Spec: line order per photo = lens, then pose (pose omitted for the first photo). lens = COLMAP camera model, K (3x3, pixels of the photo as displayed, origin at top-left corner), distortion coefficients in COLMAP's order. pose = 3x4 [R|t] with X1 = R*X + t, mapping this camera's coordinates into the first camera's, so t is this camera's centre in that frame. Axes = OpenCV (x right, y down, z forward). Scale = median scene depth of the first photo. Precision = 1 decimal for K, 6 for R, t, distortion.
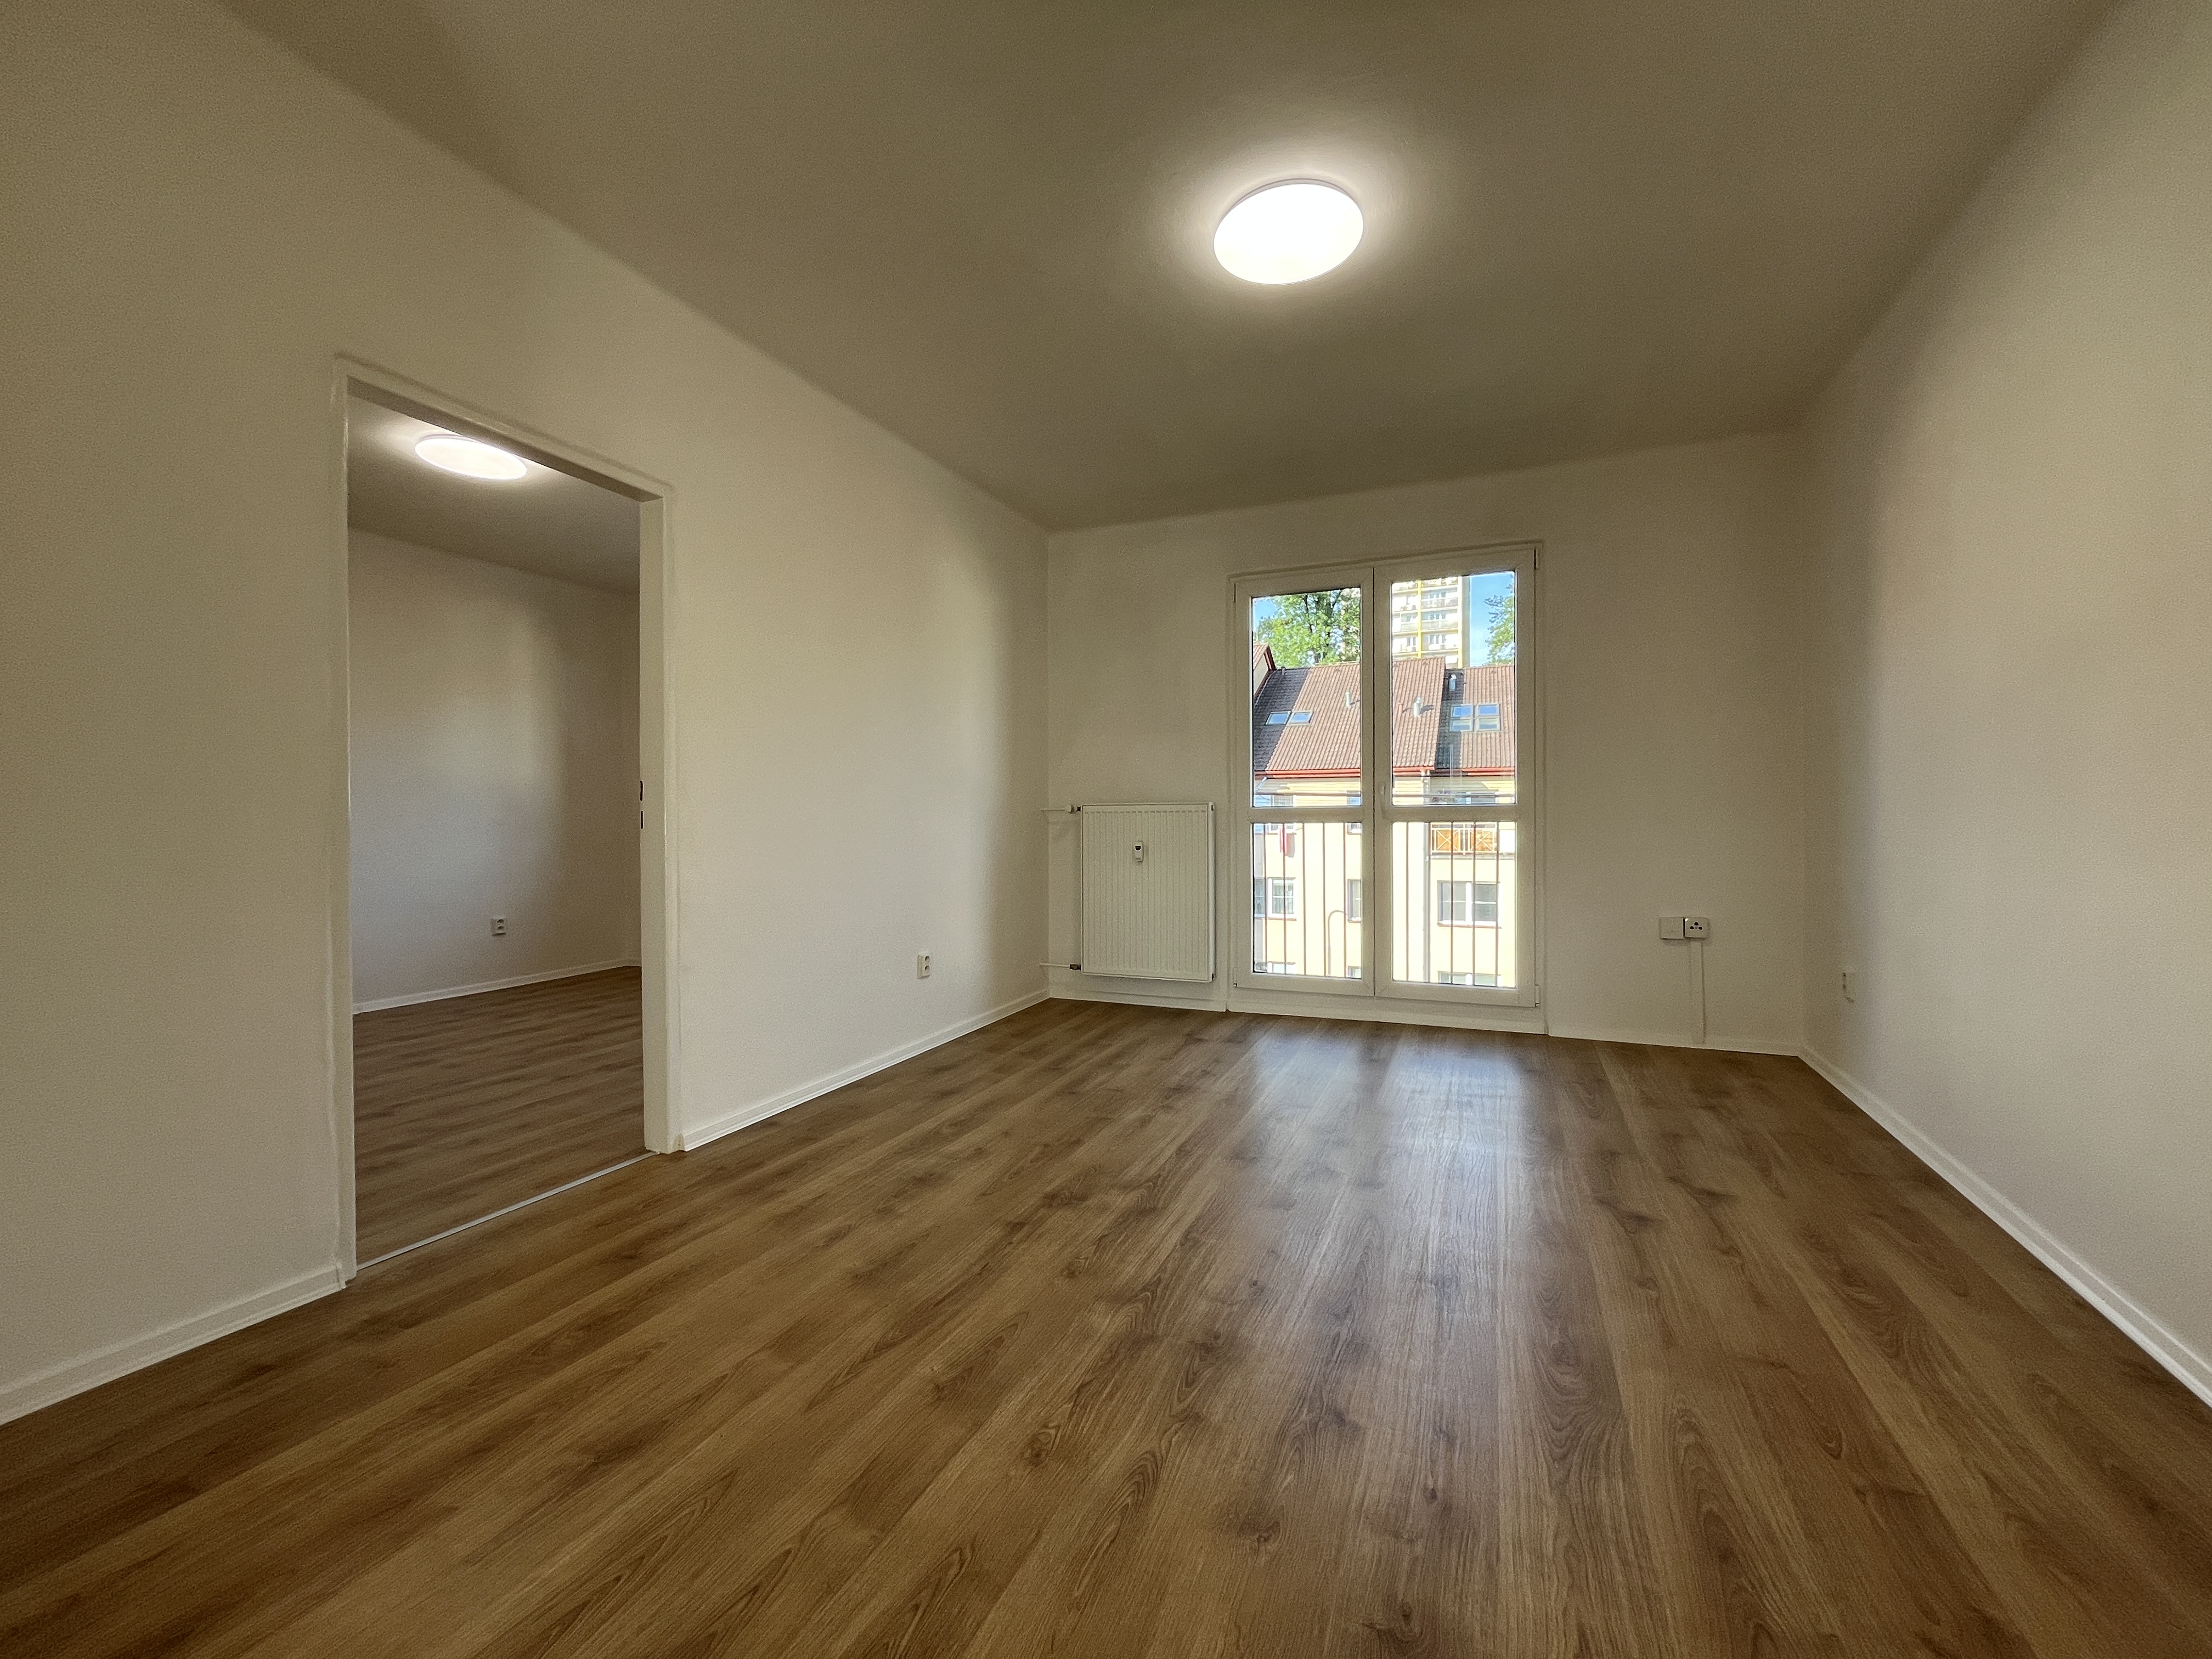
lens RADIAL K [[899.8, 0, 1079.2], [0, 899.8, 825.0], [0, 0, 1]] dist [0.003438, 0.000330]
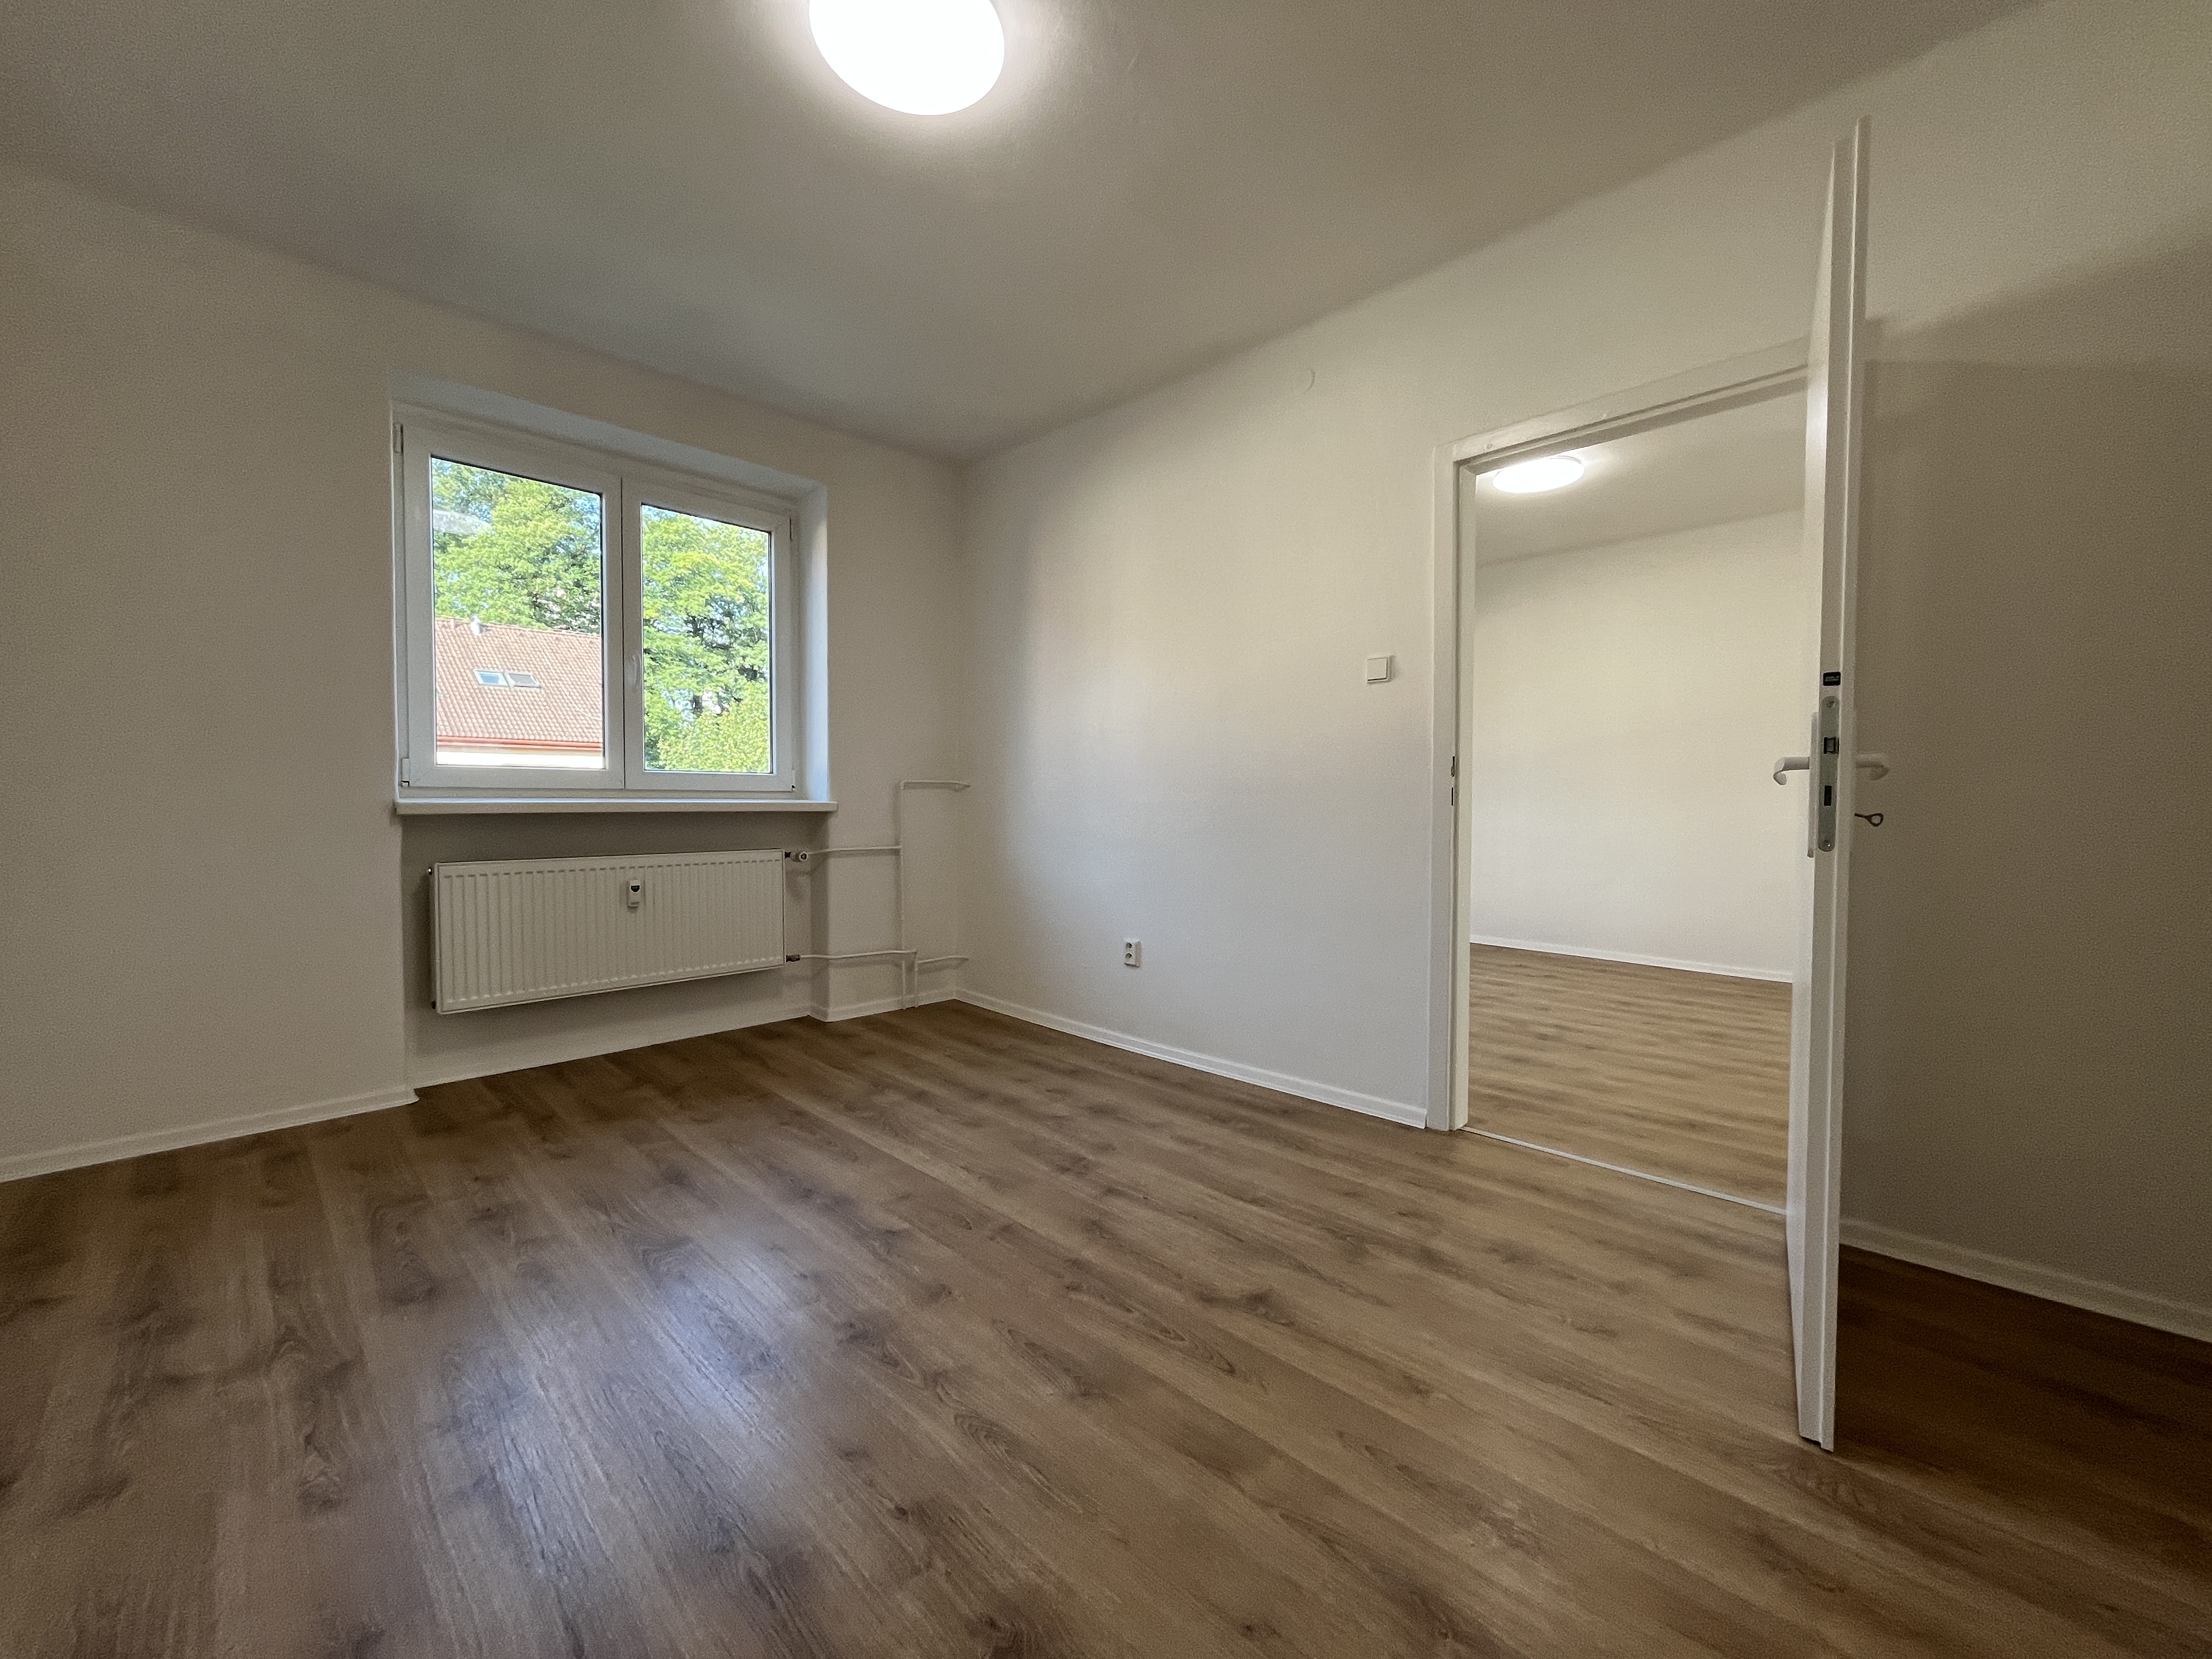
lens RADIAL K [[899.8, 0, 1079.2], [0, 899.8, 825.0], [0, 0, 1]] dist [0.003438, 0.000330]
pose [[0.352860, -0.024374, 0.935358, -1.422557], [0.002217, 0.999680, 0.025214, -0.006419], [-0.935673, -0.006824, 0.352801, 0.946999]]
